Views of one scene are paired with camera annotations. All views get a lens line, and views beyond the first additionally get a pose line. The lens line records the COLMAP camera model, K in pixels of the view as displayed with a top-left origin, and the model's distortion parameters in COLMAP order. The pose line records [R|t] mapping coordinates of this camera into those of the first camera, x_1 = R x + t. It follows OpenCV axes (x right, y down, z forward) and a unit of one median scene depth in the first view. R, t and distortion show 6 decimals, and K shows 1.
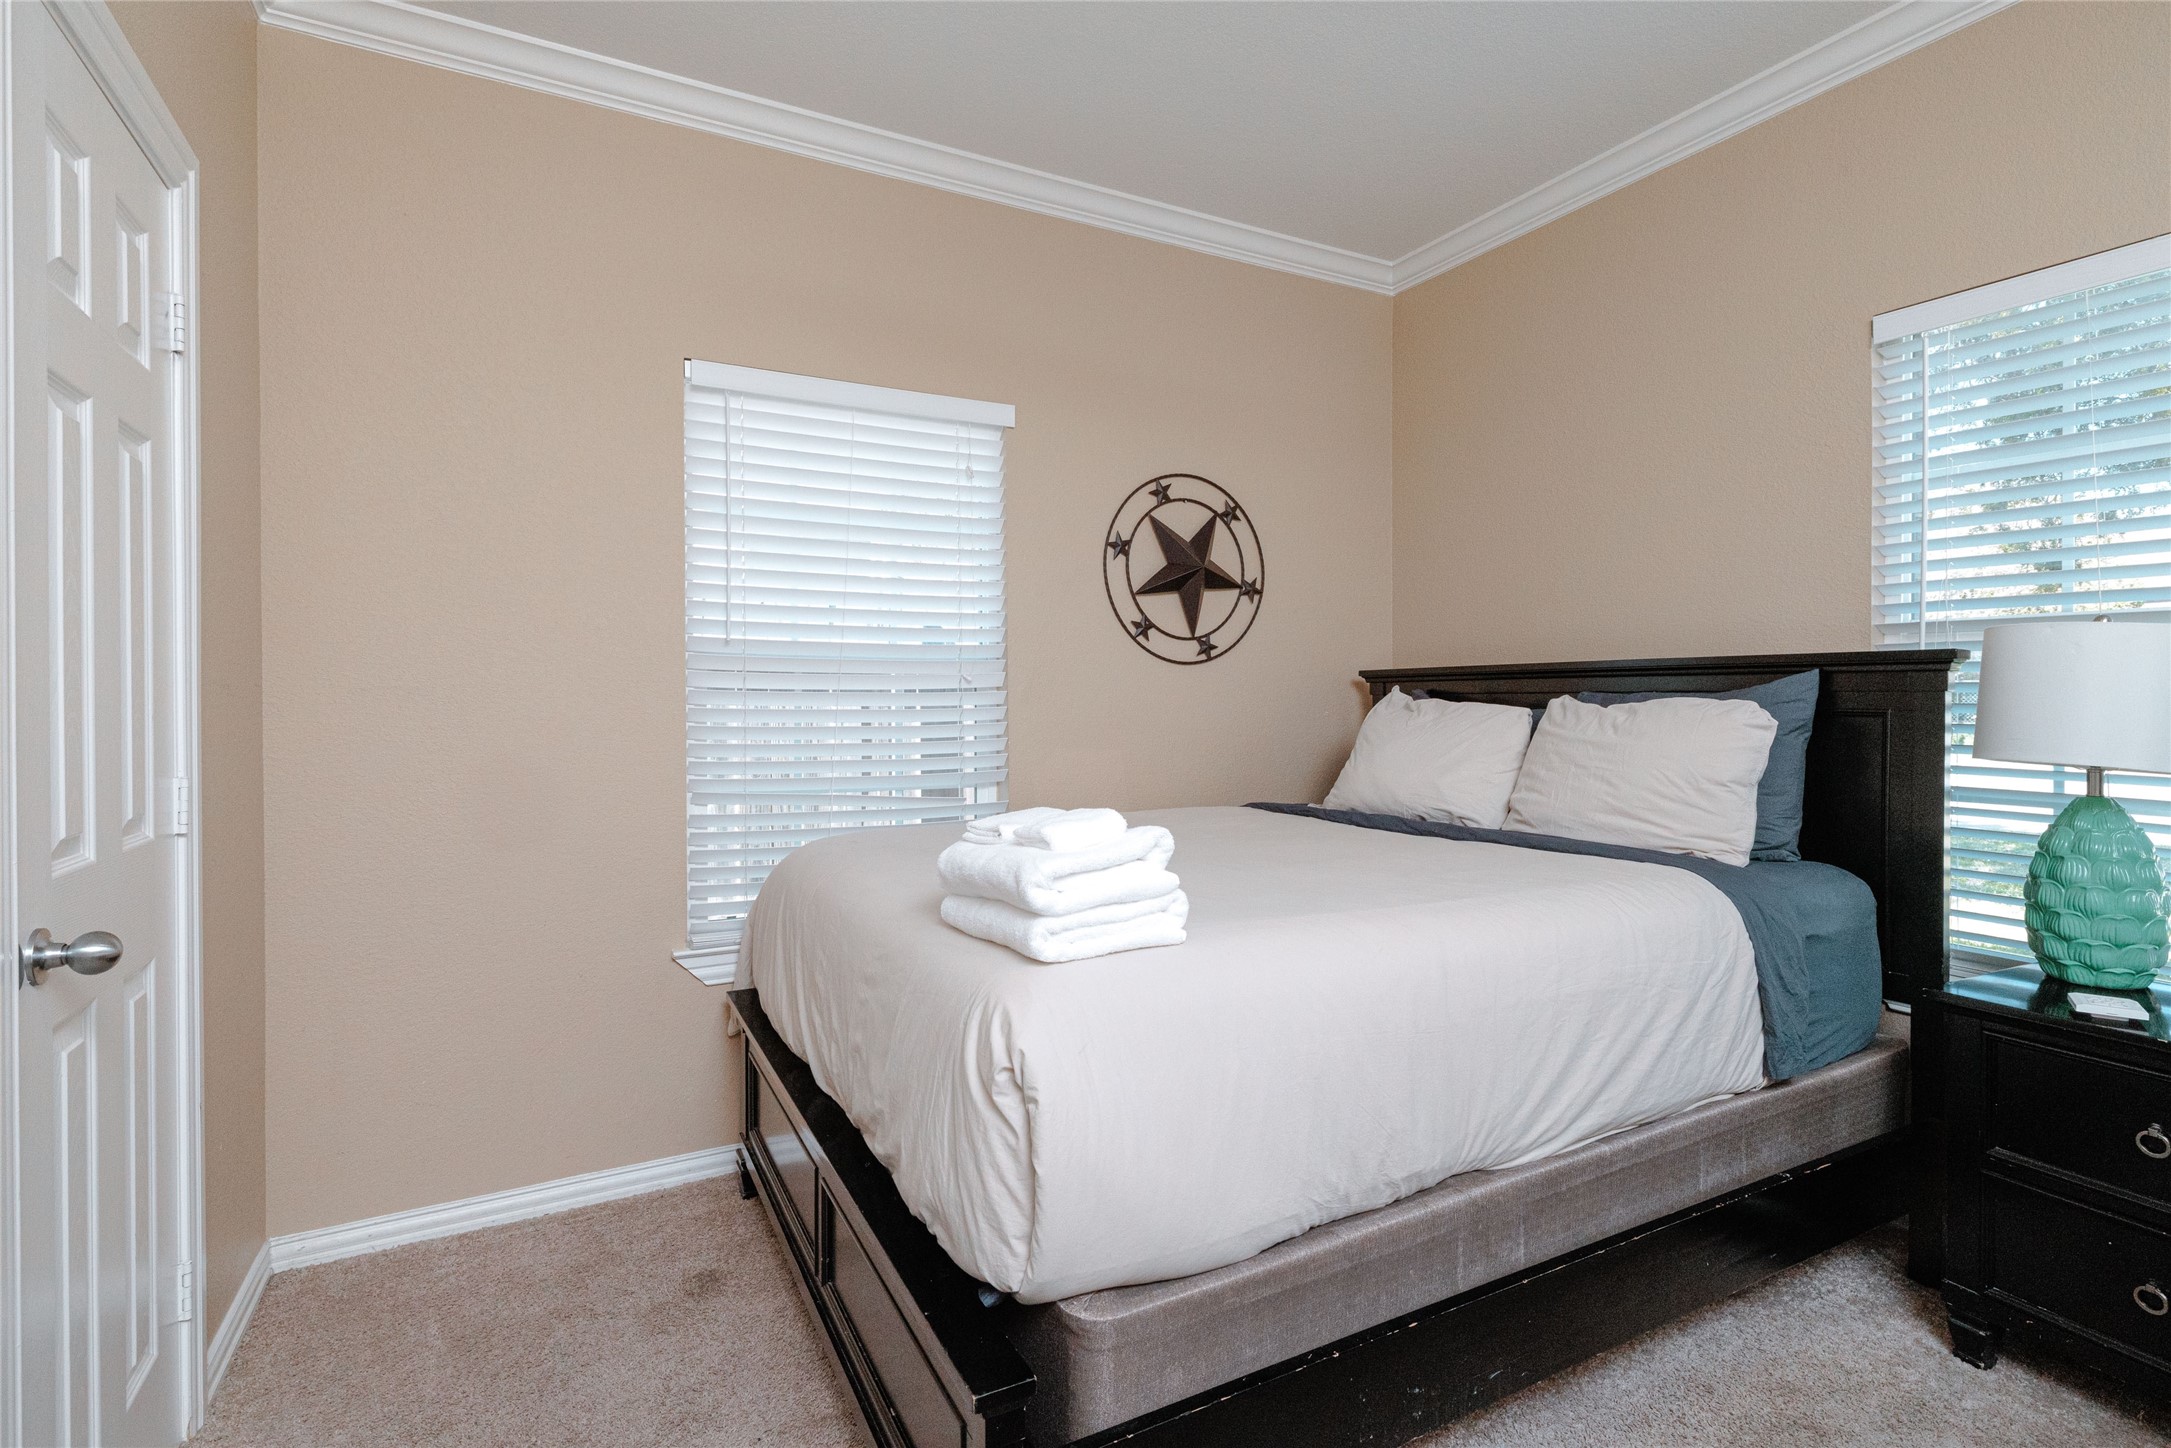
lens RADIAL K [[1027.7, 0, 1082.9], [0, 1027.7, 705.5], [0, 0, 1]] dist [-0.001140, 0.000690]
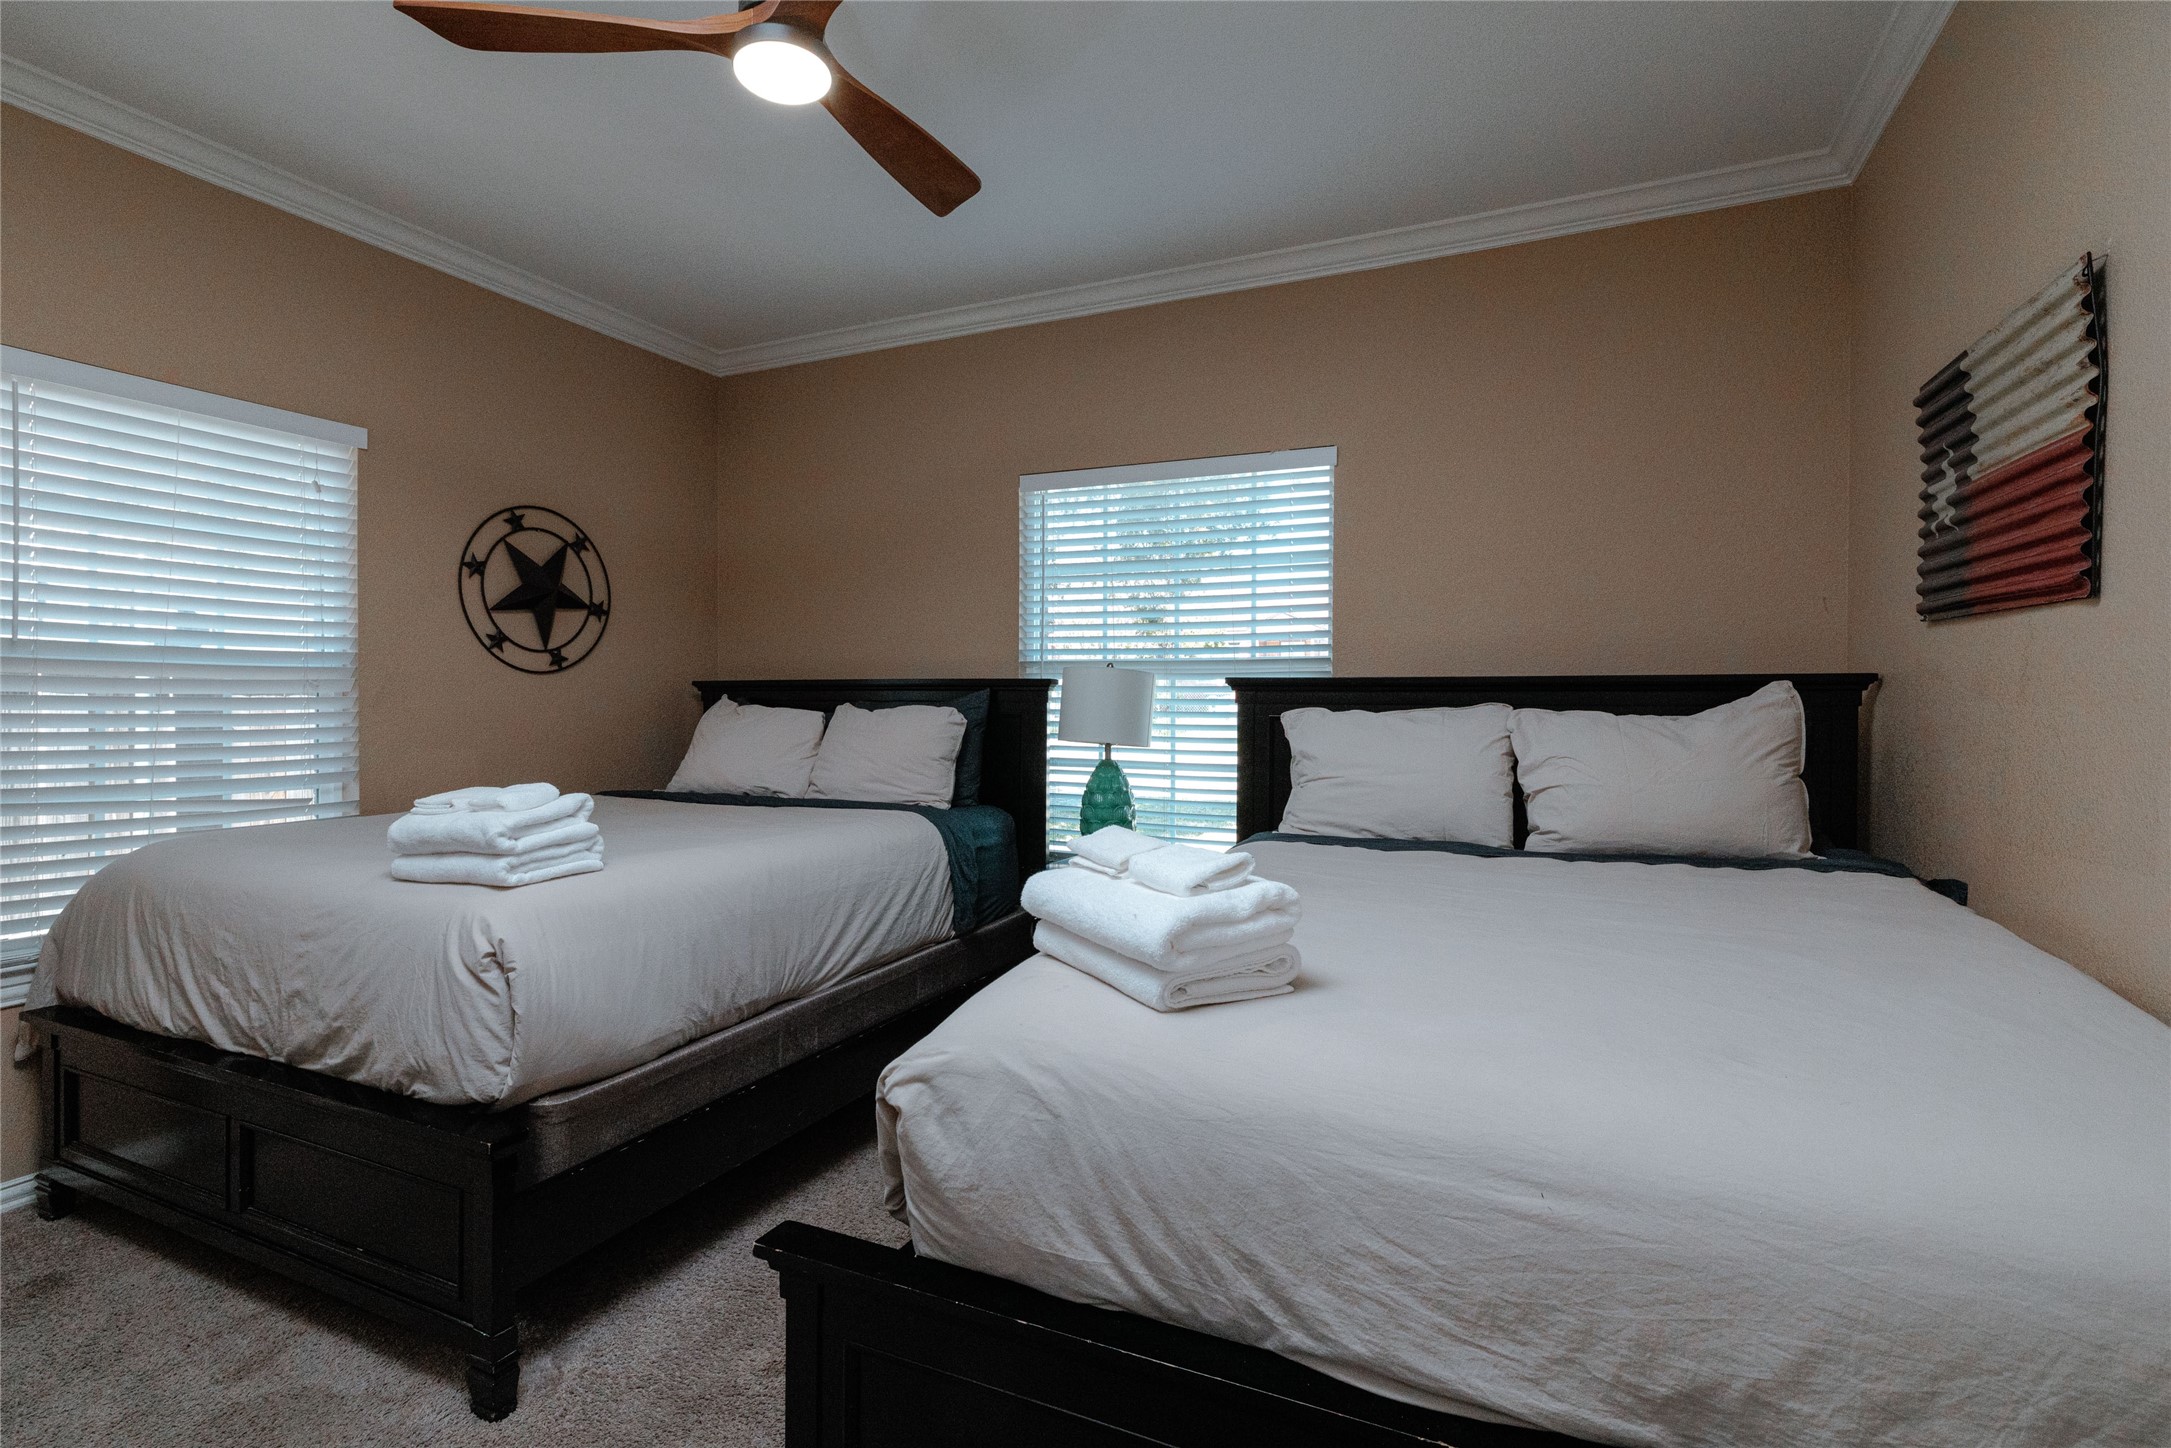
lens RADIAL K [[1027.7, 0, 1082.9], [0, 1027.7, 705.5], [0, 0, 1]] dist [-0.001140, 0.000690]
pose [[0.793479, 0.003540, 0.608587, -0.167803], [-0.002240, 0.999993, -0.002896, -0.003886], [-0.608593, 0.000935, 0.793482, -0.400575]]
